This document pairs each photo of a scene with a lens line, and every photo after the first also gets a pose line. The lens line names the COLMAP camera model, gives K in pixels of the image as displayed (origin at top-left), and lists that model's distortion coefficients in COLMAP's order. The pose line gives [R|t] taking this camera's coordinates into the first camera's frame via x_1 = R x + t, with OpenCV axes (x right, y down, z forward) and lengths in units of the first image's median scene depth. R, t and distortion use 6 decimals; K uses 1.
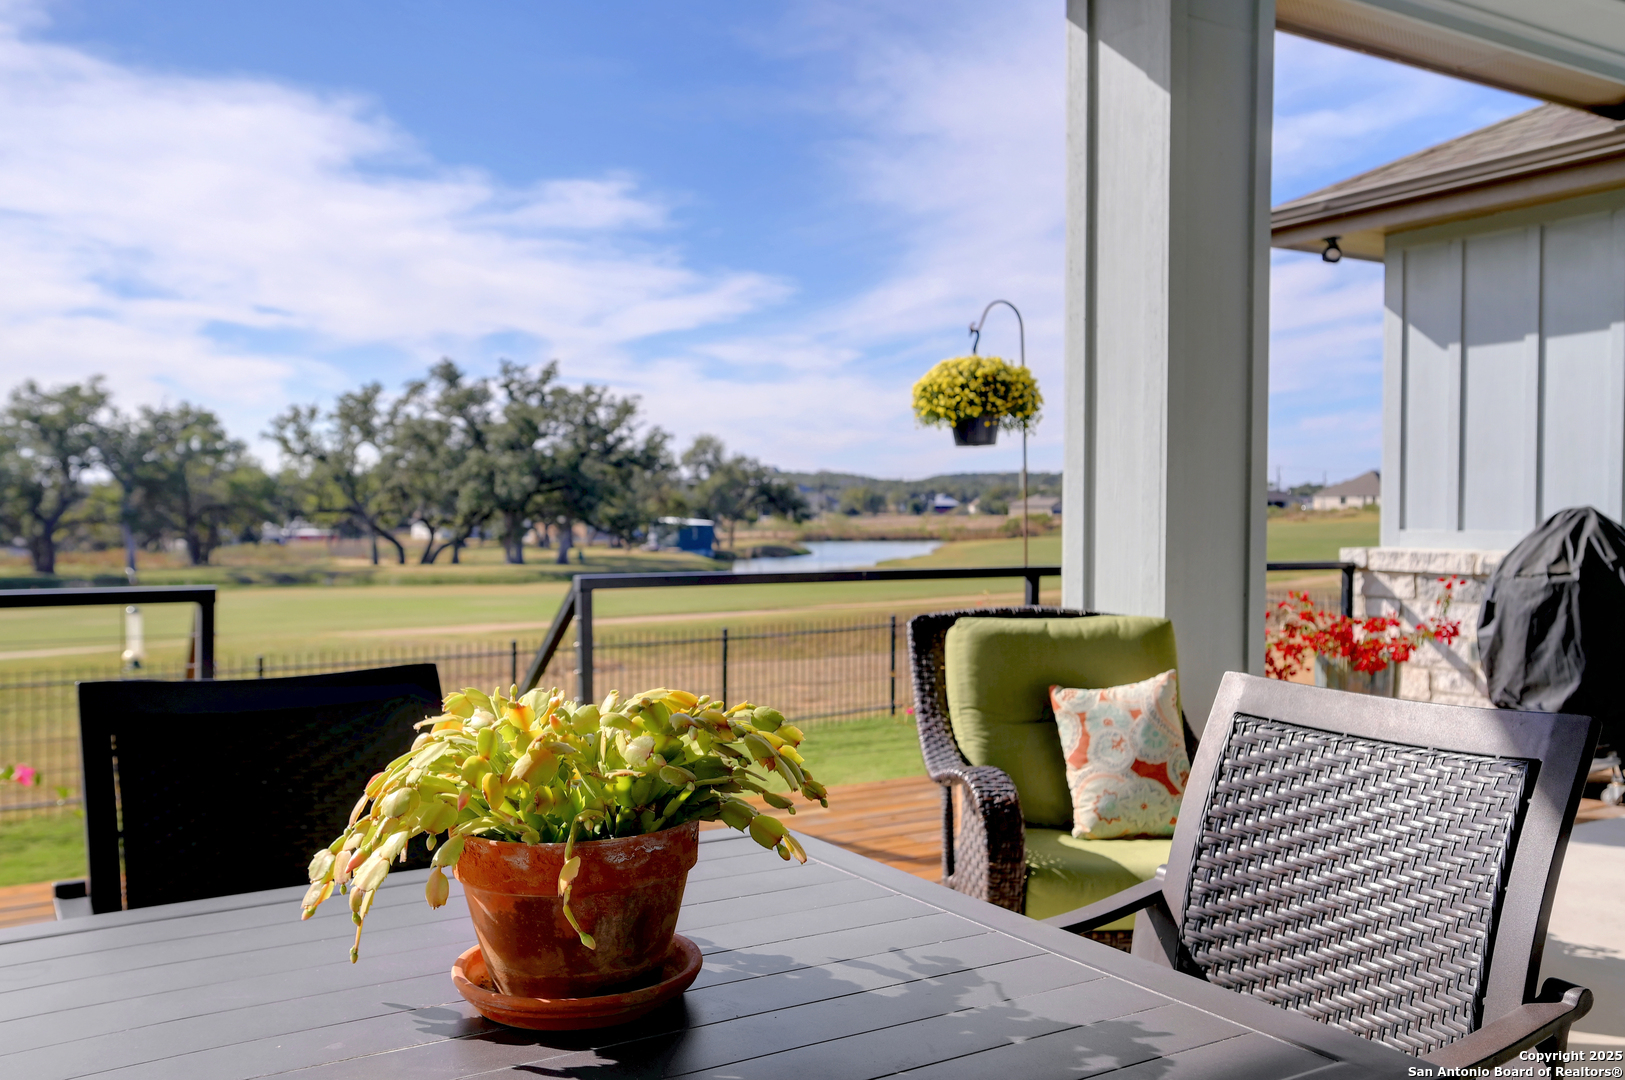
lens RADIAL K [[1426.5, 0, 818.6], [0, 1426.5, 540.3], [0, 0, 1]] dist [0.003516, -0.005959]
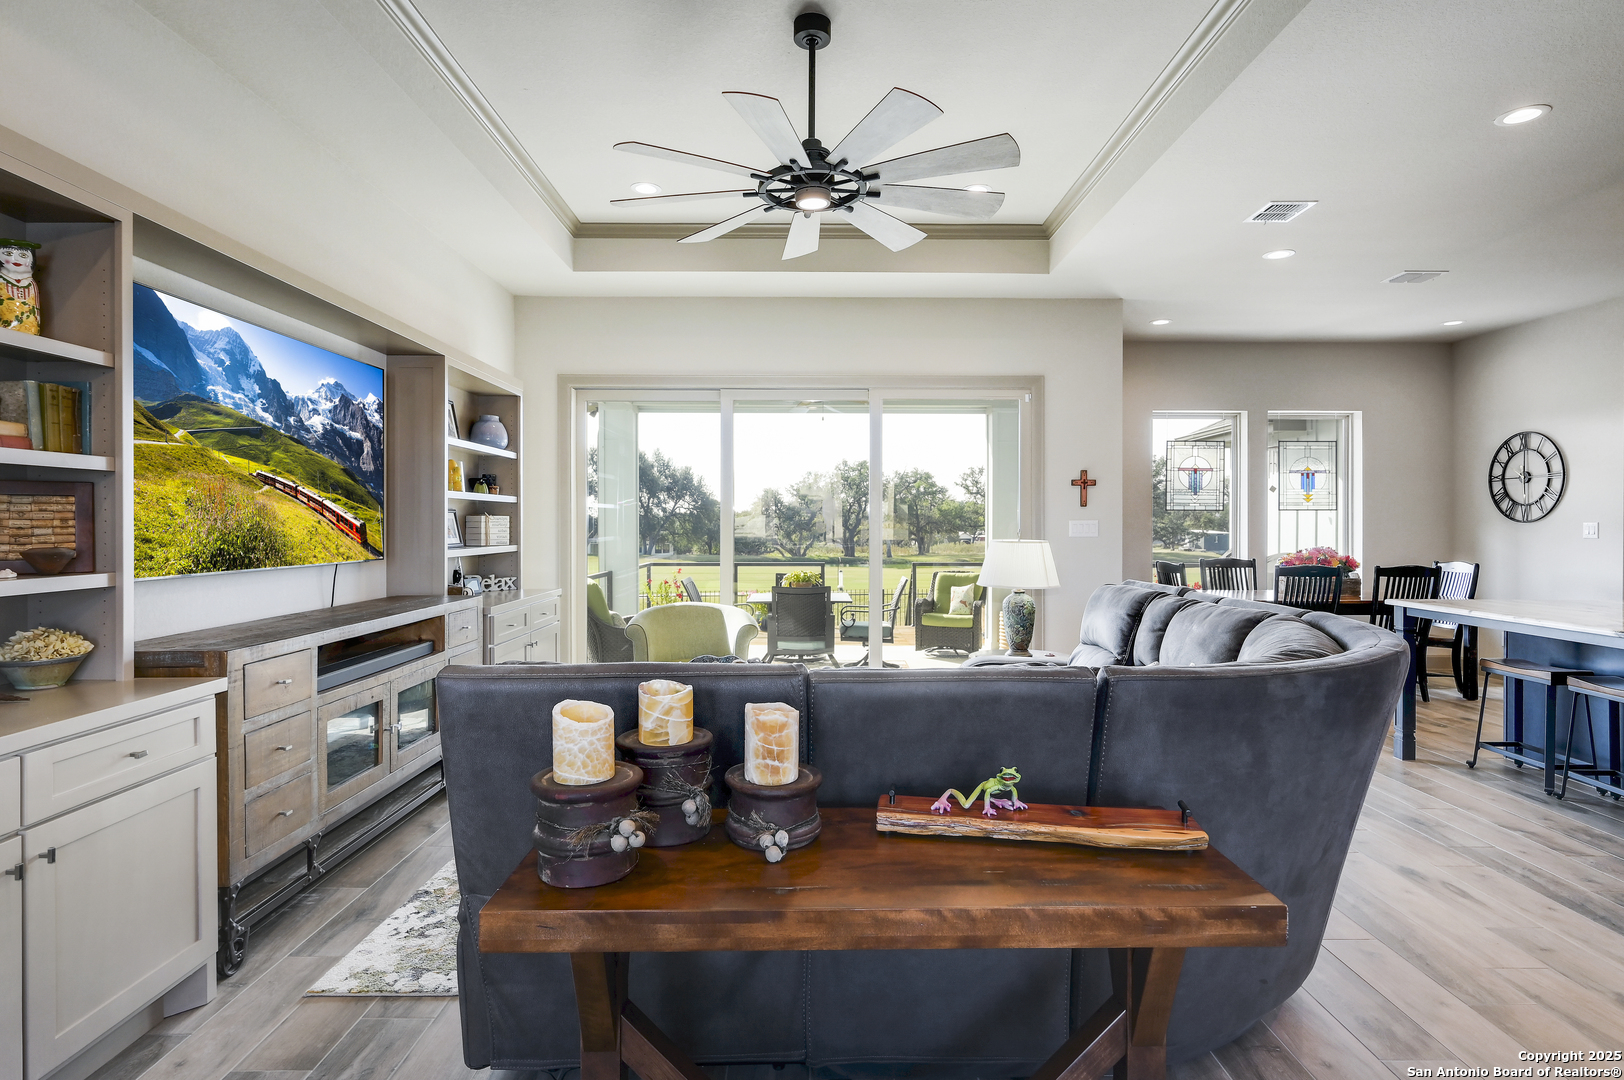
lens RADIAL K [[884.4, 0, 812.5], [0, 884.4, 536.4], [0, 0, 1]] dist [-0.002928, -0.000058]
pose [[0.853323, 0.008568, -0.521312, 0.046855], [-0.011156, 0.999936, -0.001827, -0.002089], [0.521263, 0.007375, 0.853365, -0.064946]]
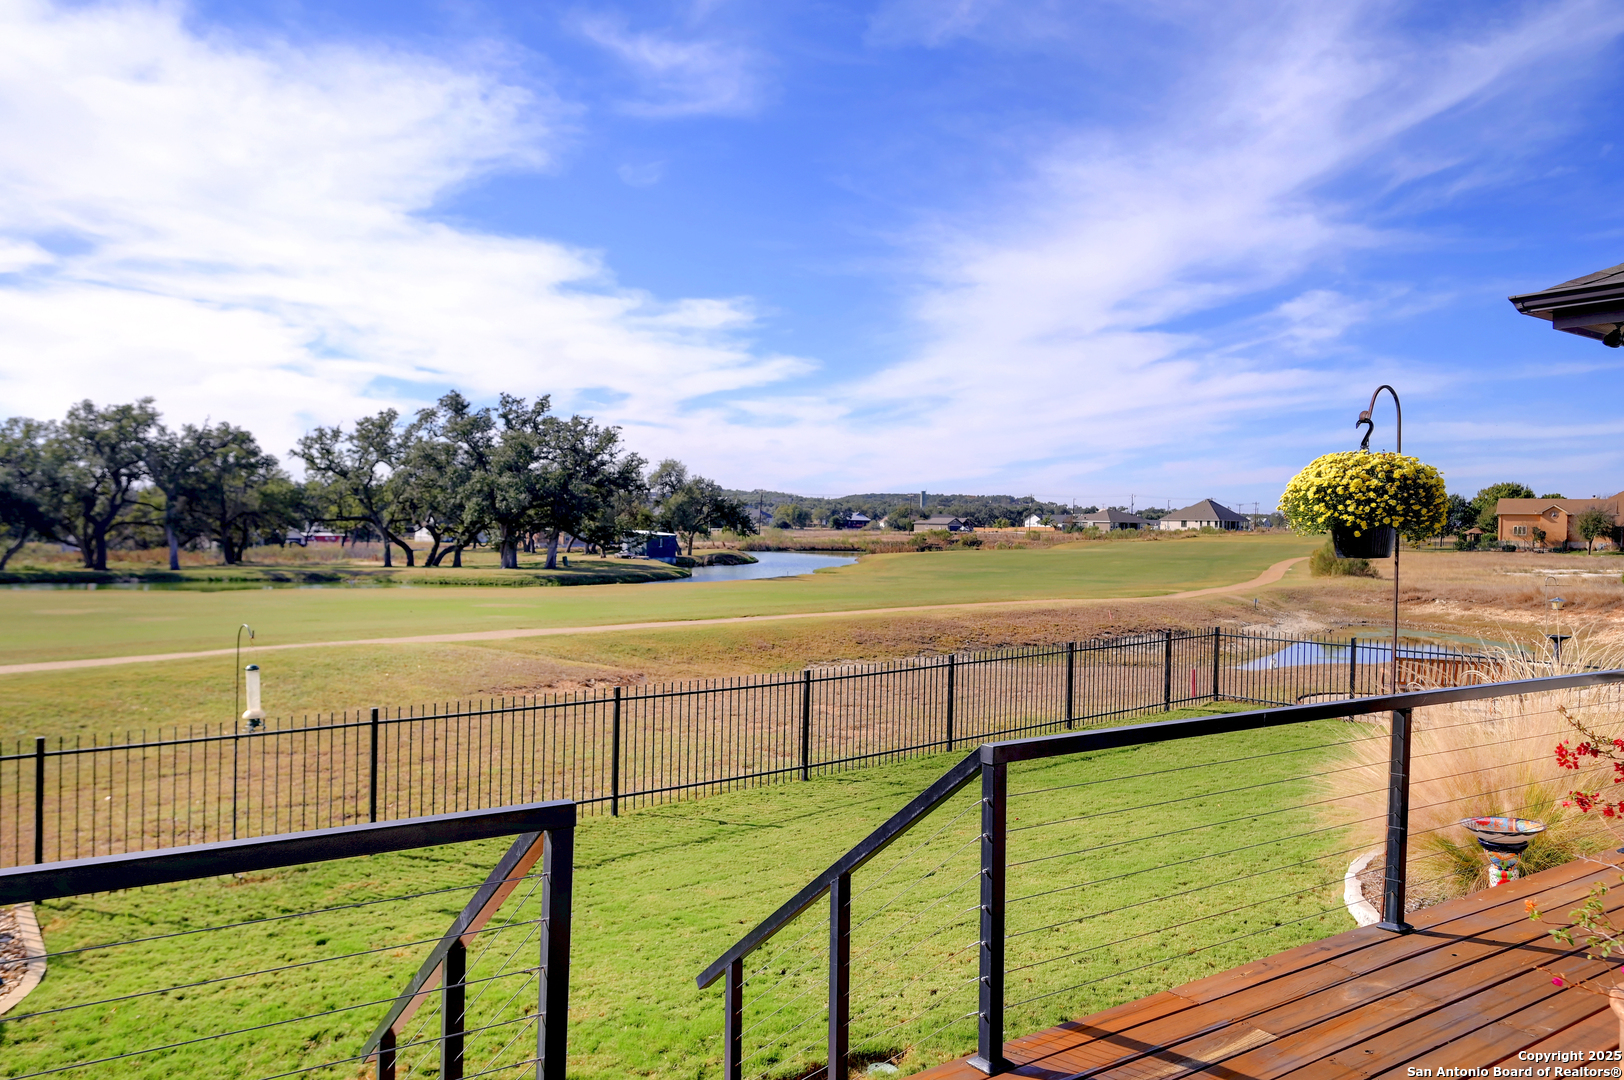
lens RADIAL K [[1177.5, 0, 808.8], [0, 1177.5, 539.3], [0, 0, 1]] dist [0.003073, 0.003701]
pose [[0.998523, 0.018921, 0.050925, -0.016603], [-0.018595, 0.999804, -0.006867, -0.004325], [-0.051045, 0.005910, 0.998679, 0.020999]]
